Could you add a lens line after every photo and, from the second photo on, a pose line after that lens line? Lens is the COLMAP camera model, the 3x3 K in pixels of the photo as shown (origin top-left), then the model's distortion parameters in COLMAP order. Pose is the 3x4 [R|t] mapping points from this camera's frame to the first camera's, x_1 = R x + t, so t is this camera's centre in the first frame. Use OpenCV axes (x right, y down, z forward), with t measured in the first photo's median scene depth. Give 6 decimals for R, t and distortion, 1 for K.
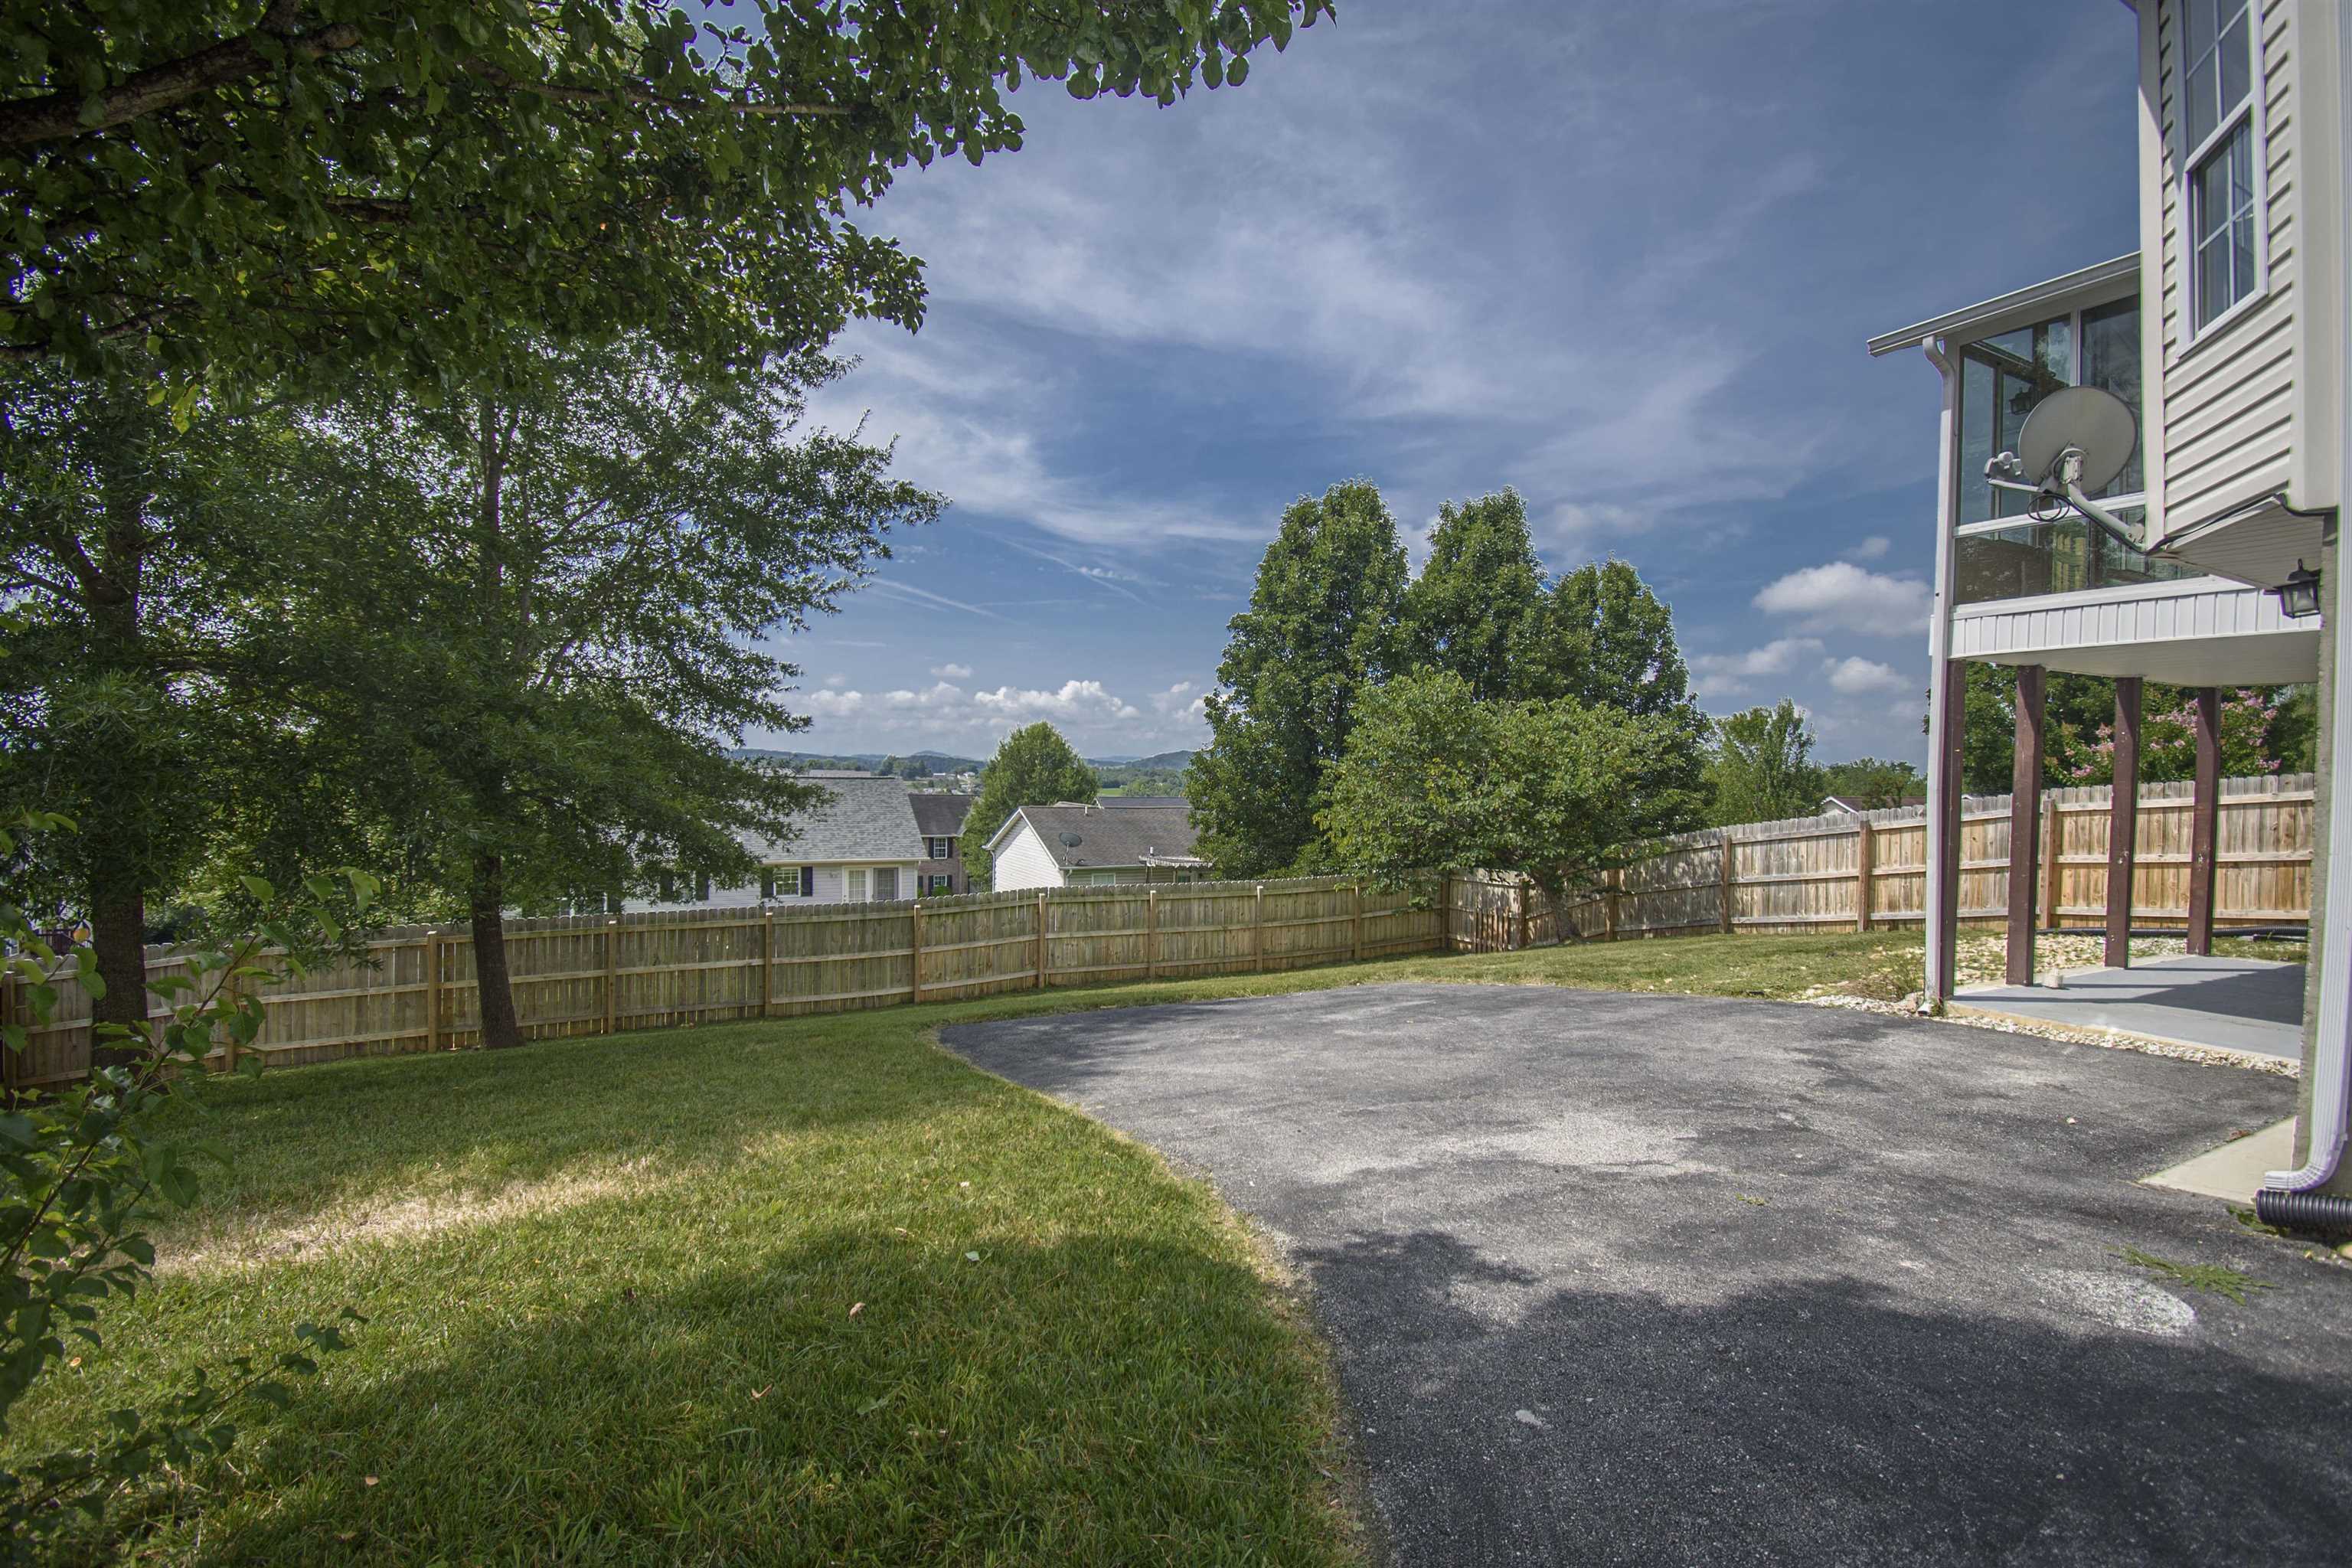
lens RADIAL K [[990.1, 0, 1178.2], [0, 990.1, 788.6], [0, 0, 1]] dist [-0.000300, -0.000363]
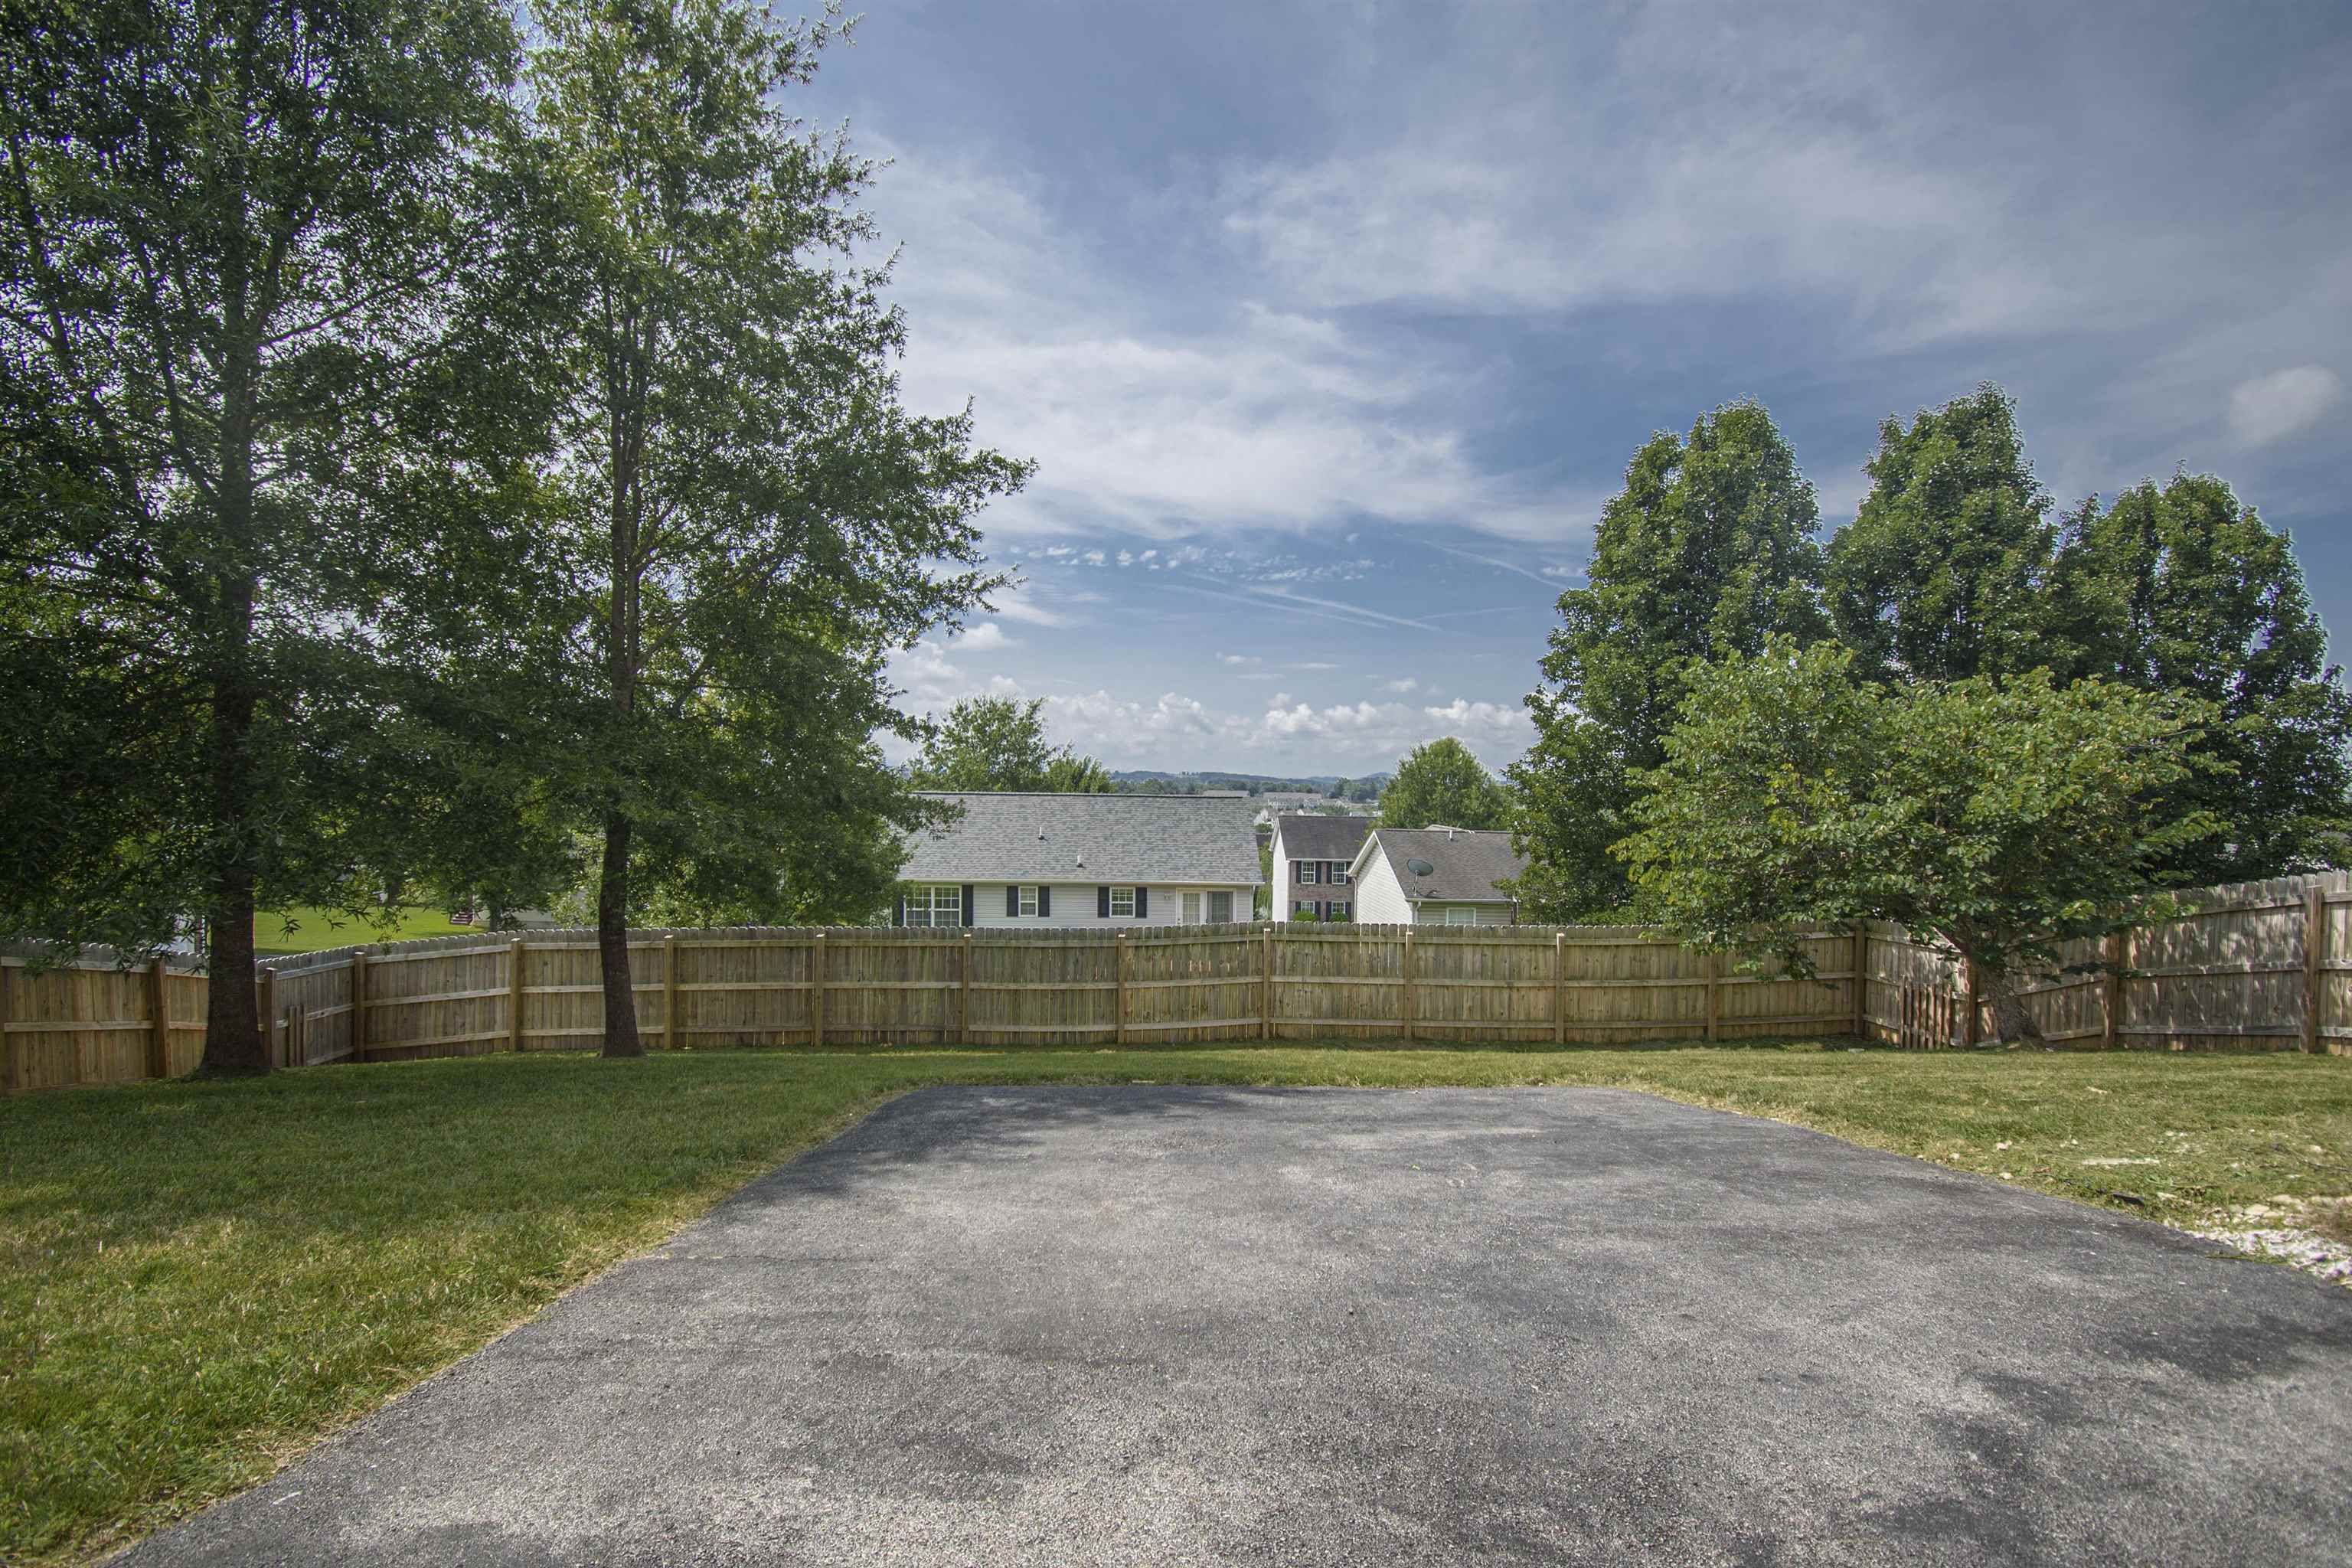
lens RADIAL K [[1044.6, 0, 1176.5], [0, 1044.6, 793.6], [0, 0, 1]] dist [0.018280, -0.022980]
pose [[0.919146, 0.001063, -0.393915, 0.113872], [-0.007971, 0.999842, -0.015900, 0.004186], [0.393836, 0.017755, 0.919009, 0.112660]]
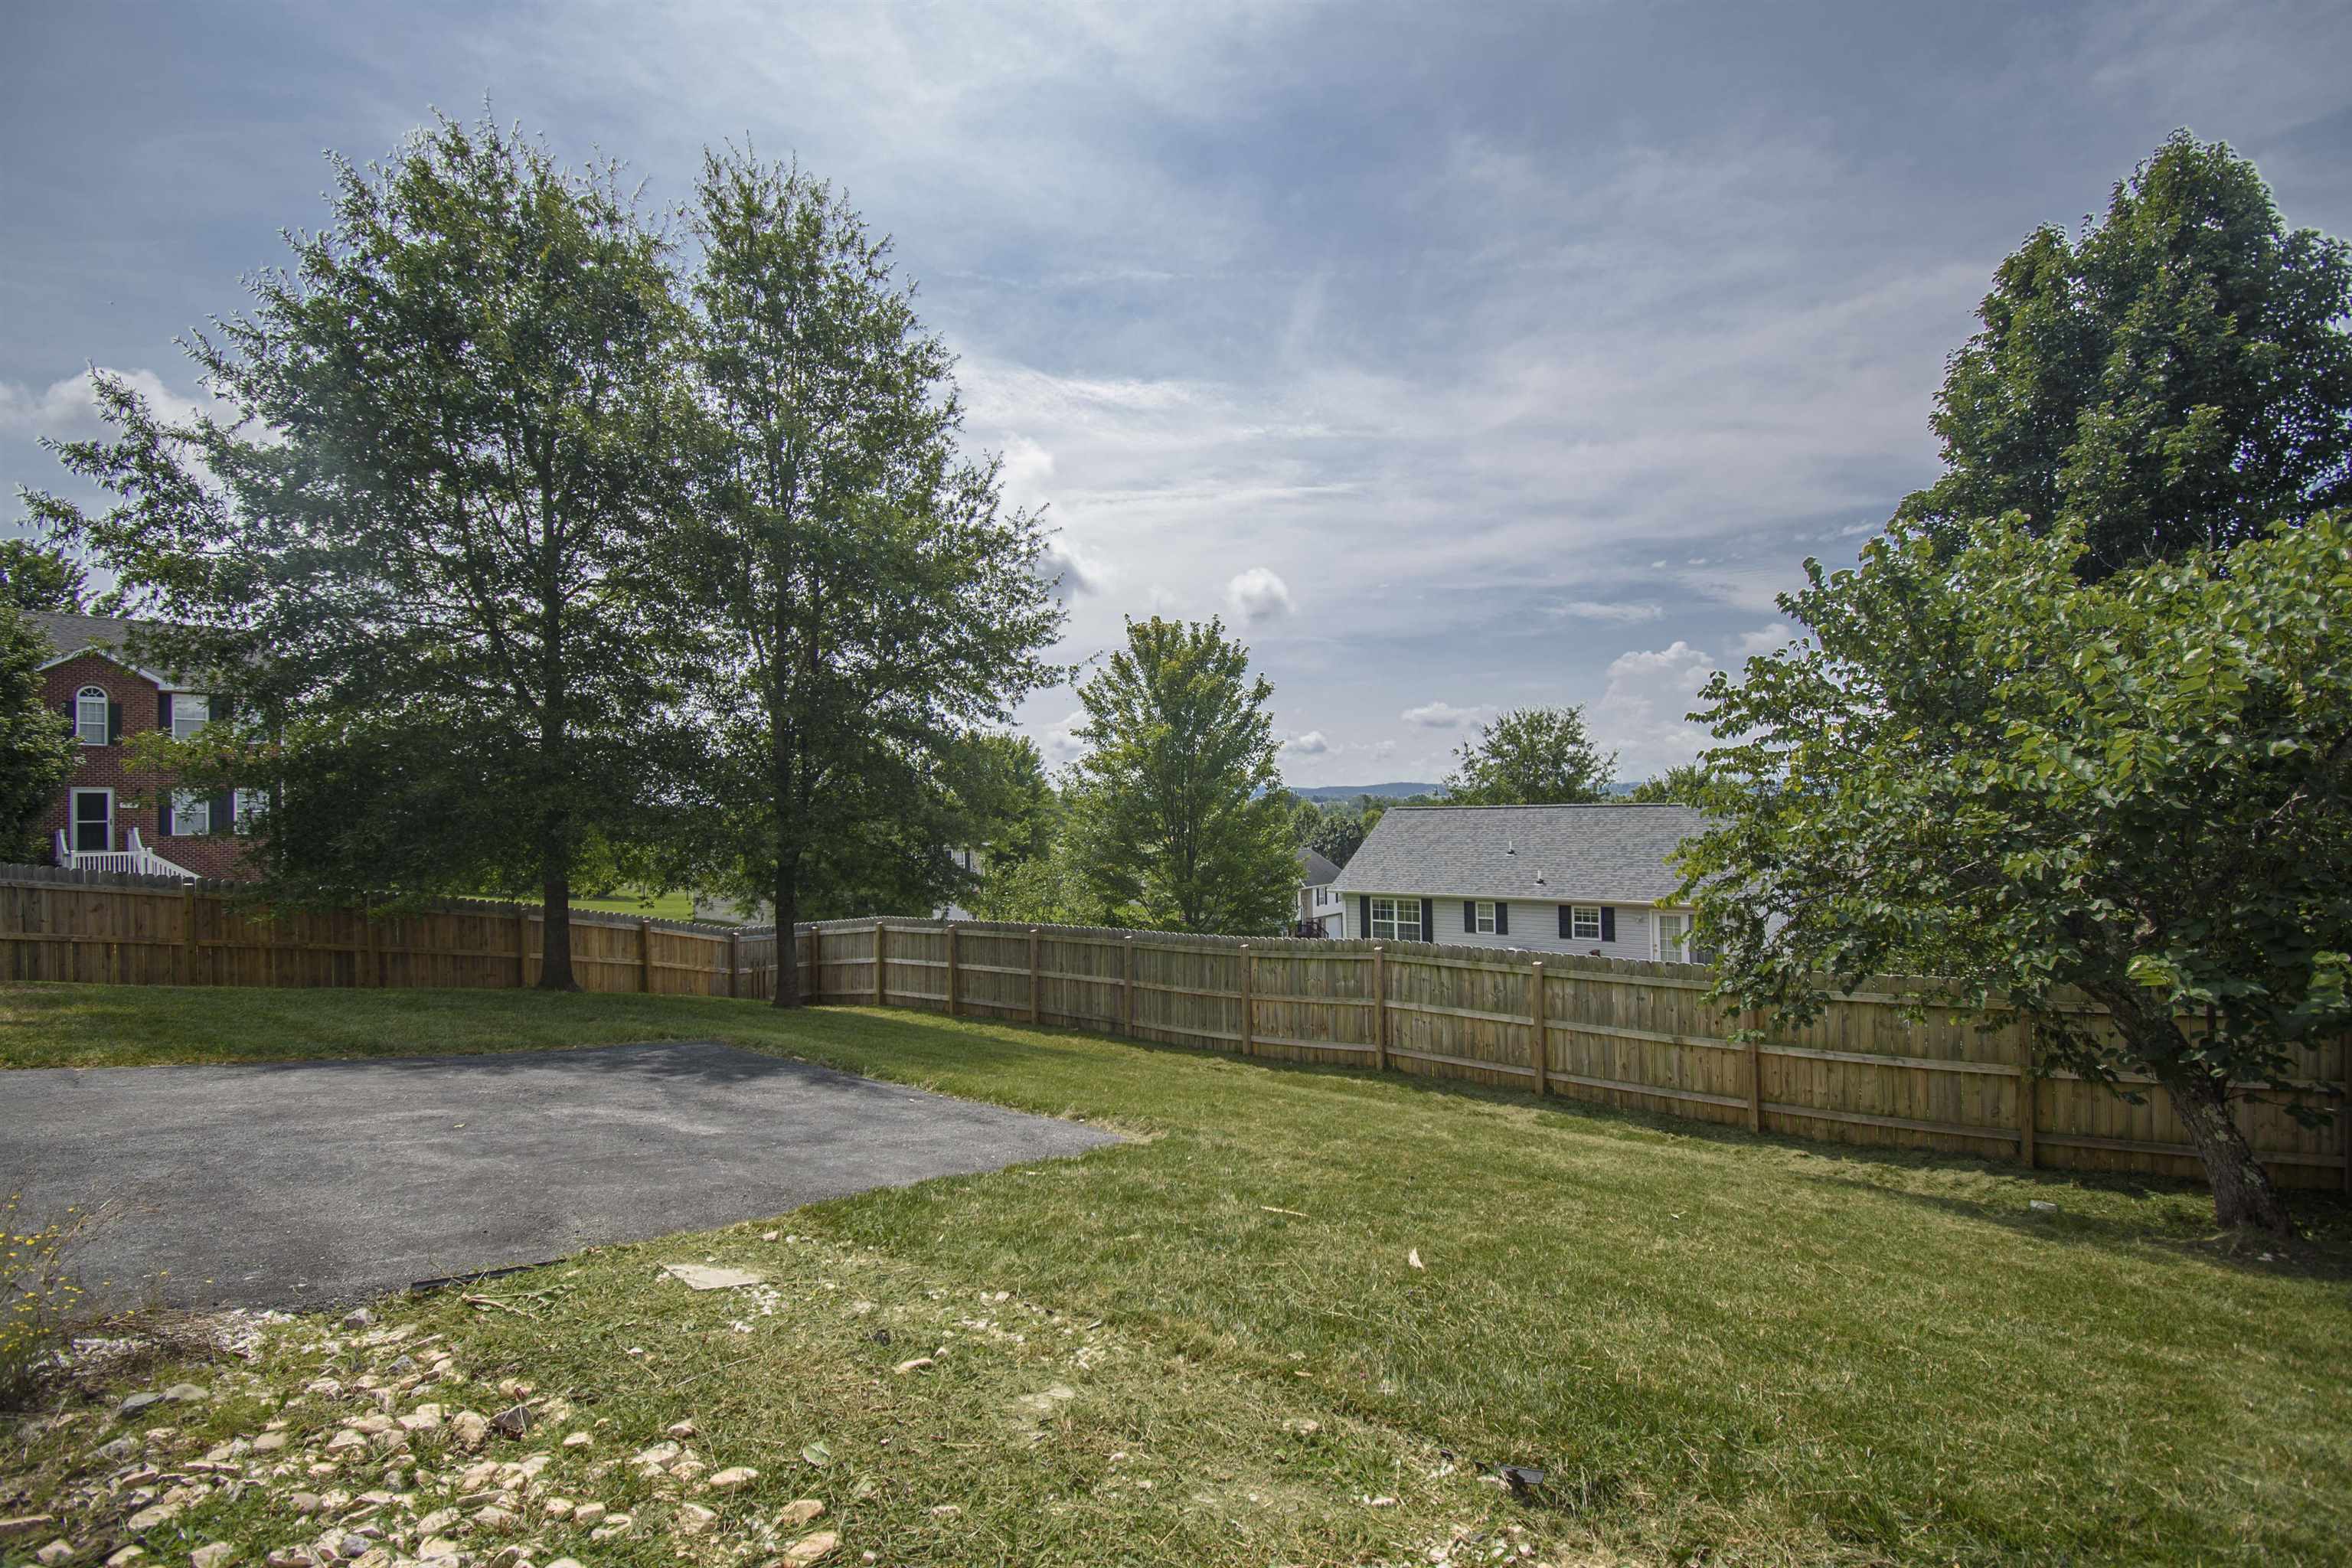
lens RADIAL K [[1018.8, 0, 1216.0], [0, 1018.8, 782.4], [0, 0, 1]] dist [0.011067, -0.000190]
pose [[0.482848, -0.042656, -0.874665, 0.395674], [0.006550, 0.998961, -0.045102, 0.010287], [0.875680, 0.016049, 0.482625, 0.397750]]
